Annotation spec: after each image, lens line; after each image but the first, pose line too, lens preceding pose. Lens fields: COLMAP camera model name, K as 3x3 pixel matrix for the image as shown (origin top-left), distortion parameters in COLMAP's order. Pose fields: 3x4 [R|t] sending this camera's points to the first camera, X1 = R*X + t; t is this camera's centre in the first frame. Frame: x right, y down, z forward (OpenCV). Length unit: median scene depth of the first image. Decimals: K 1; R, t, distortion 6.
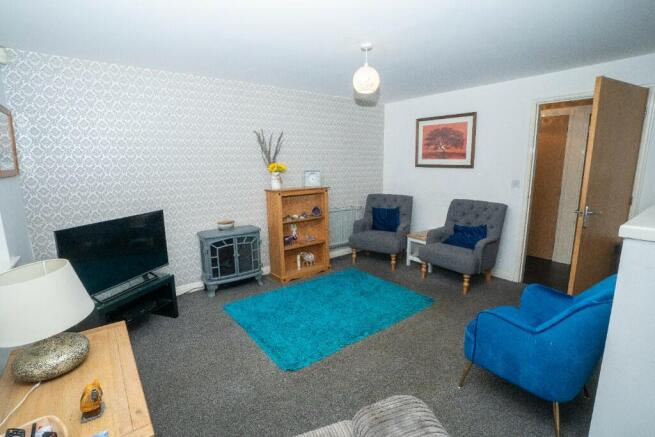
lens RADIAL K [[323.6, 0, 327.5], [0, 323.6, 218.5], [0, 0, 1]] dist [-0.030973, 0.000015]
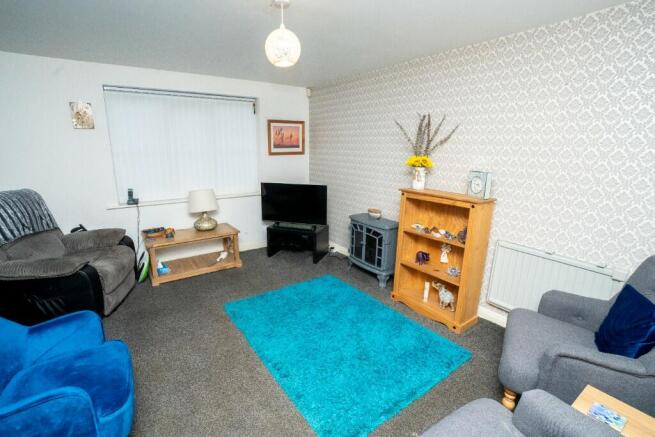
lens RADIAL K [[315.7, 0, 318.6], [0, 315.7, 220.1], [0, 0, 1]] dist [-0.002143, 0.000543]
pose [[-0.053763, 0.232093, -0.971207, 0.679201], [-0.203279, 0.949703, 0.238207, -0.165201], [0.977644, 0.210232, -0.003880, 0.836045]]
